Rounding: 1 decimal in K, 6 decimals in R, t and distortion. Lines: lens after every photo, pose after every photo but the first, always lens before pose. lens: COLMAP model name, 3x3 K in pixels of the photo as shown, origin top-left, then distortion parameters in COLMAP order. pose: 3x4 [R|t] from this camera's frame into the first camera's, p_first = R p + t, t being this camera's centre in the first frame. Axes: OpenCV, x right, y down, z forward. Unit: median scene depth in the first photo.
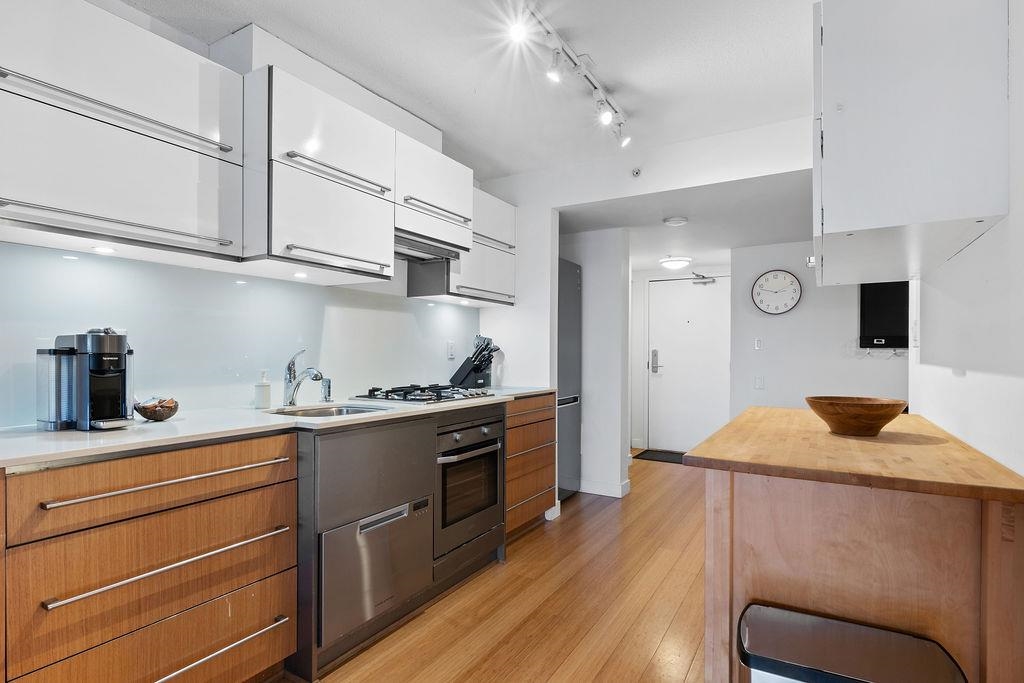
lens RADIAL K [[526.7, 0, 502.1], [0, 526.7, 355.1], [0, 0, 1]] dist [-0.001427, -0.000117]
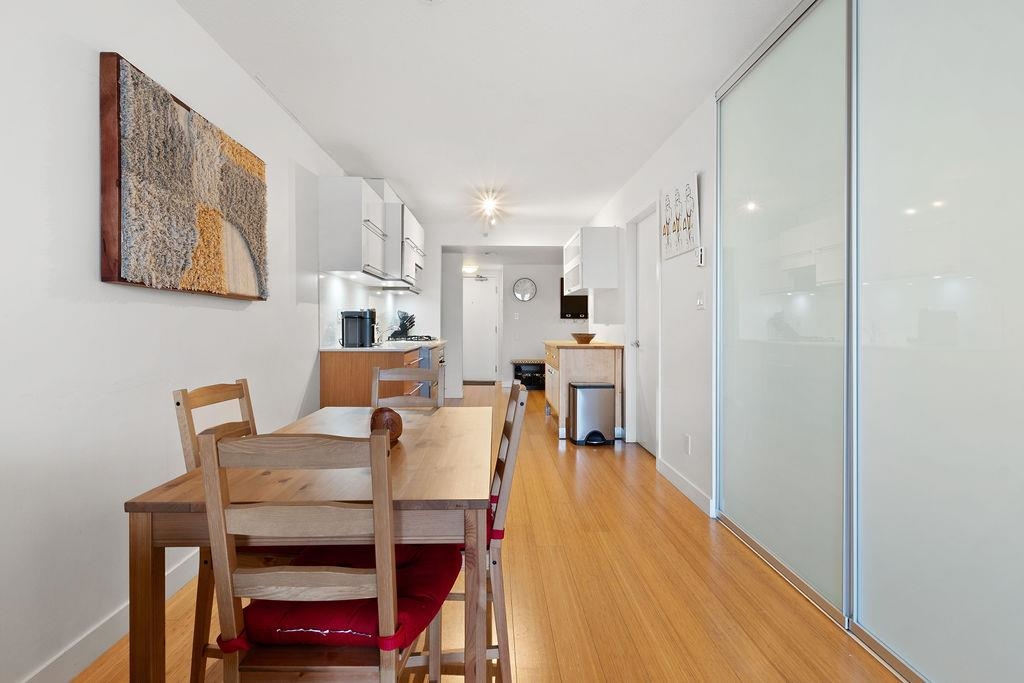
lens RADIAL K [[492.2, 0, 503.1], [0, 492.2, 330.3], [0, 0, 1]] dist [-0.002235, -0.000349]
pose [[0.846933, -0.007704, 0.531643, -0.737040], [0.002434, 0.999941, 0.010612, 0.015620], [-0.531694, -0.007694, 0.846902, -0.710160]]
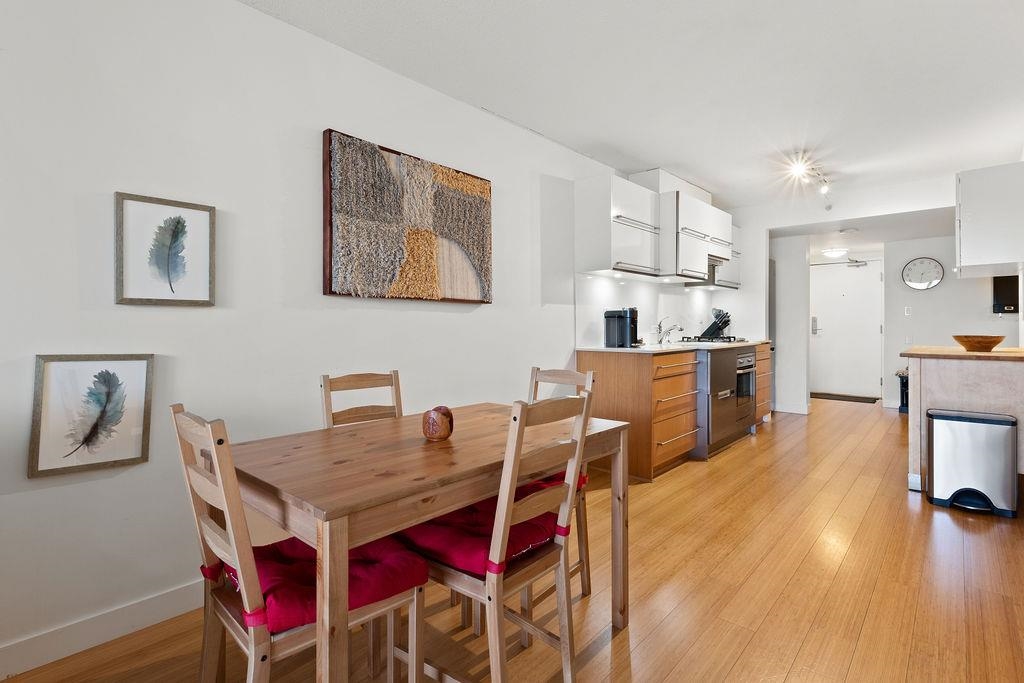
lens RADIAL K [[492.2, 0, 503.1], [0, 492.2, 330.3], [0, 0, 1]] dist [-0.002235, -0.000349]
pose [[0.979127, -0.005412, -0.203179, -0.428684], [0.006928, 0.999953, 0.006754, 0.018072], [0.203132, -0.008021, 0.979118, -0.705243]]
